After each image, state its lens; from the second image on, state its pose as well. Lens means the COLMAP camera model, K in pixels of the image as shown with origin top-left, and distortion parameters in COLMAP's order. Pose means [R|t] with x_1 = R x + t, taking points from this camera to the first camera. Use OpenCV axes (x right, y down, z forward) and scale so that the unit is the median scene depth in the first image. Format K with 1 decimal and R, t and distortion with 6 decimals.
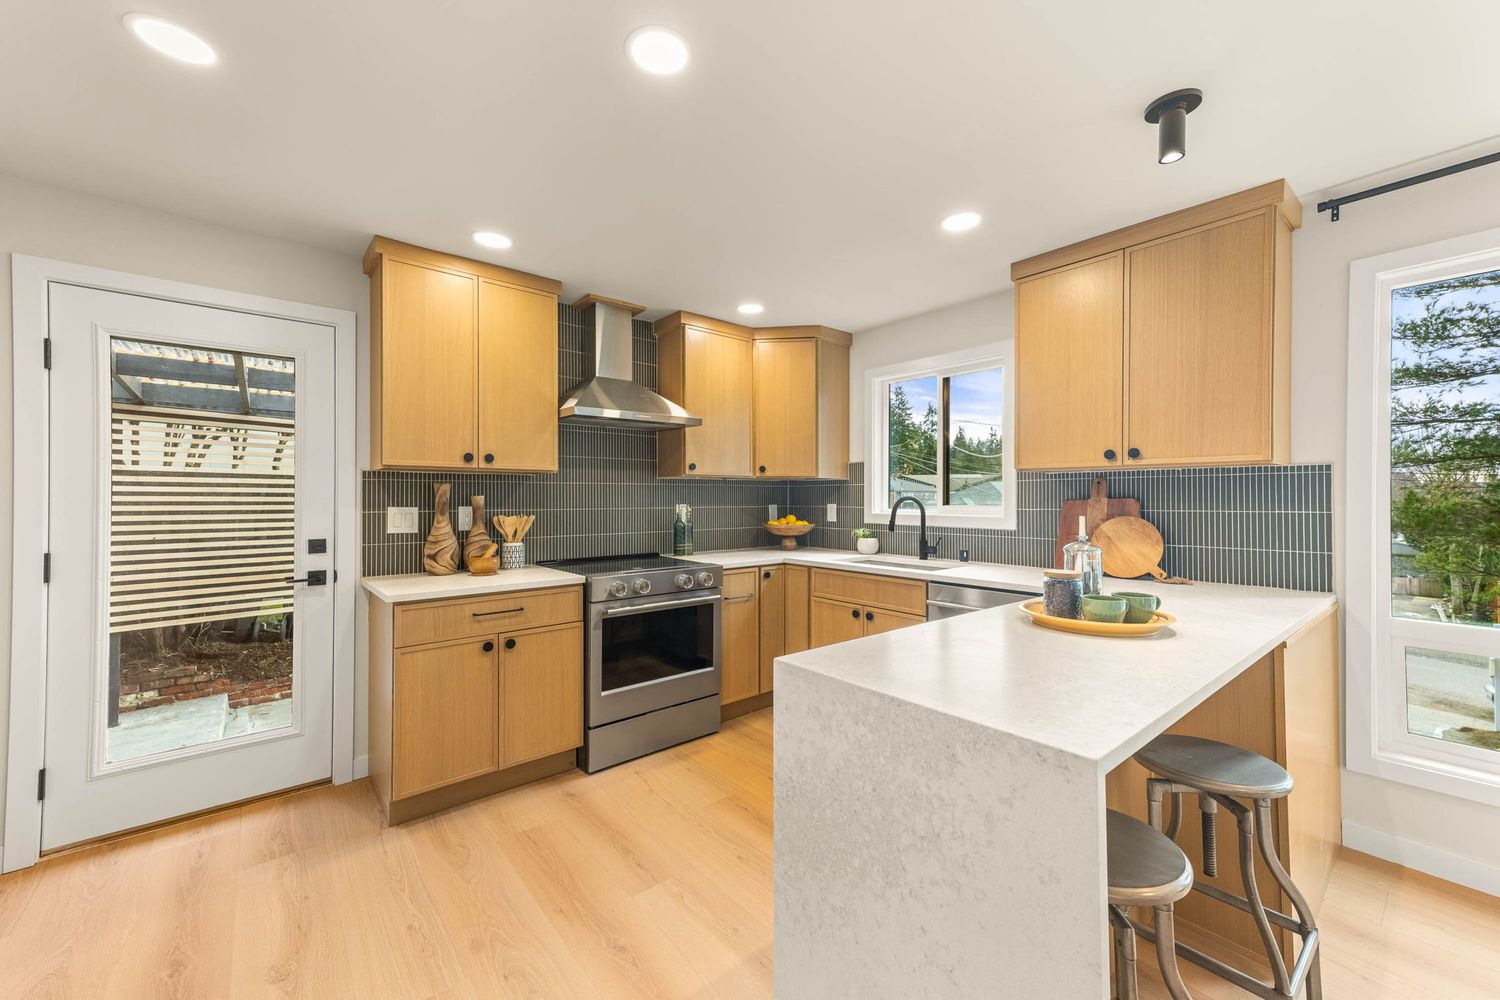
lens RADIAL K [[582.4, 0, 748.3], [0, 582.4, 496.0], [0, 0, 1]] dist [0.010508, 0.000457]
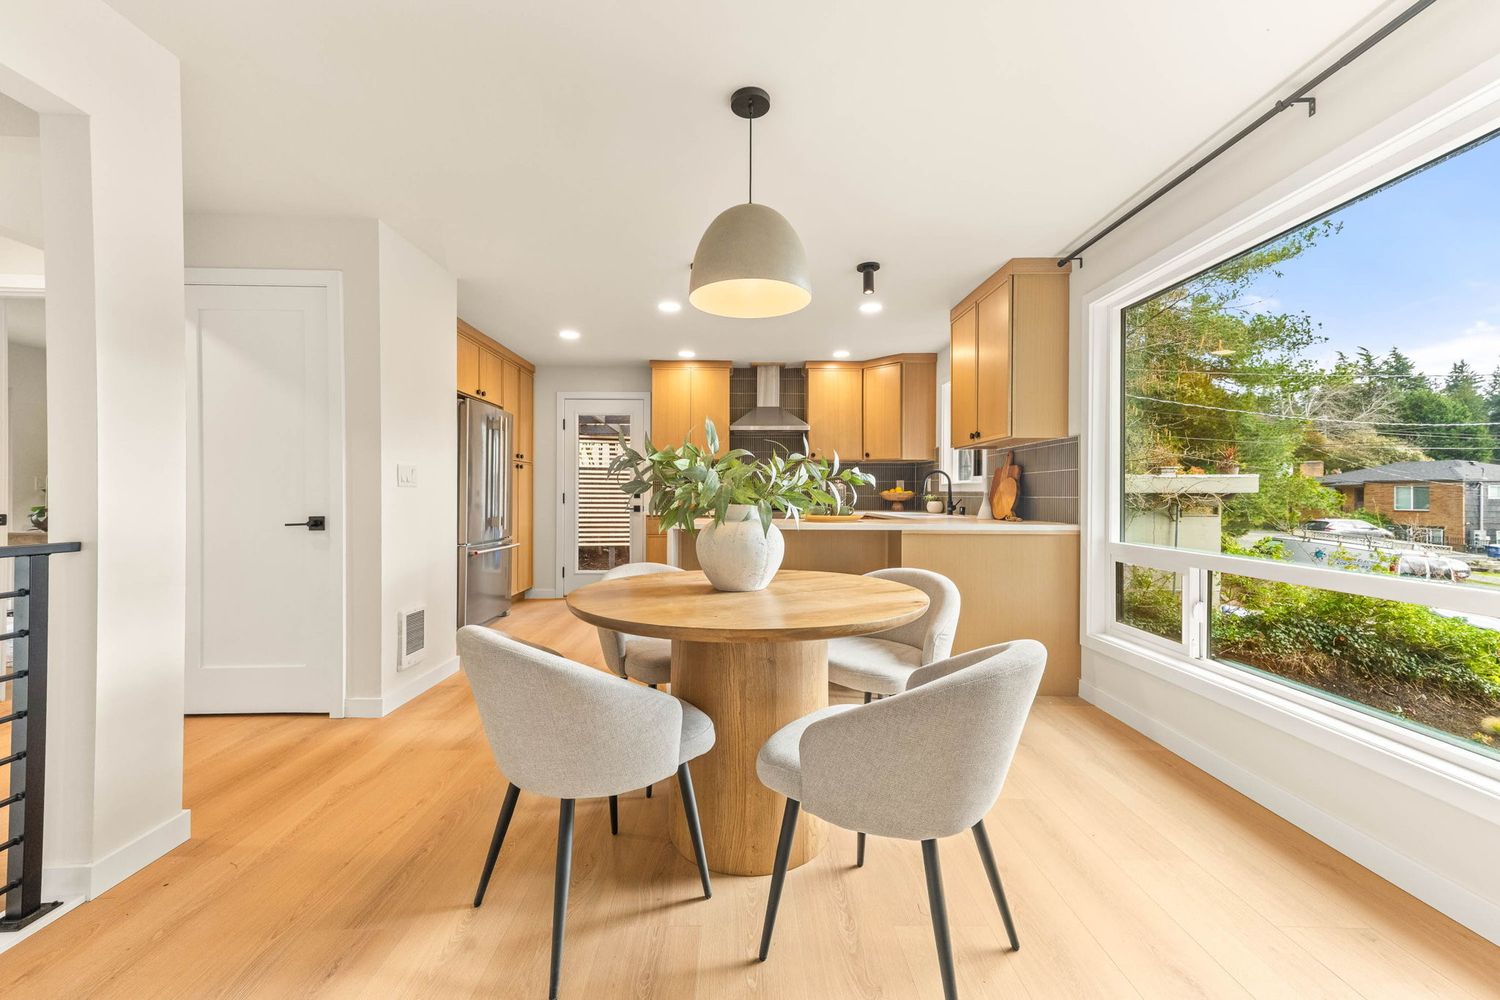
lens RADIAL K [[582.4, 0, 753.2], [0, 582.4, 496.7], [0, 0, 1]] dist [0.010508, 0.000457]
pose [[0.787565, 0.006895, -0.616193, 0.818163], [-0.000476, 0.999944, 0.010582, 0.051756], [0.616232, -0.008041, 0.787524, -0.416110]]
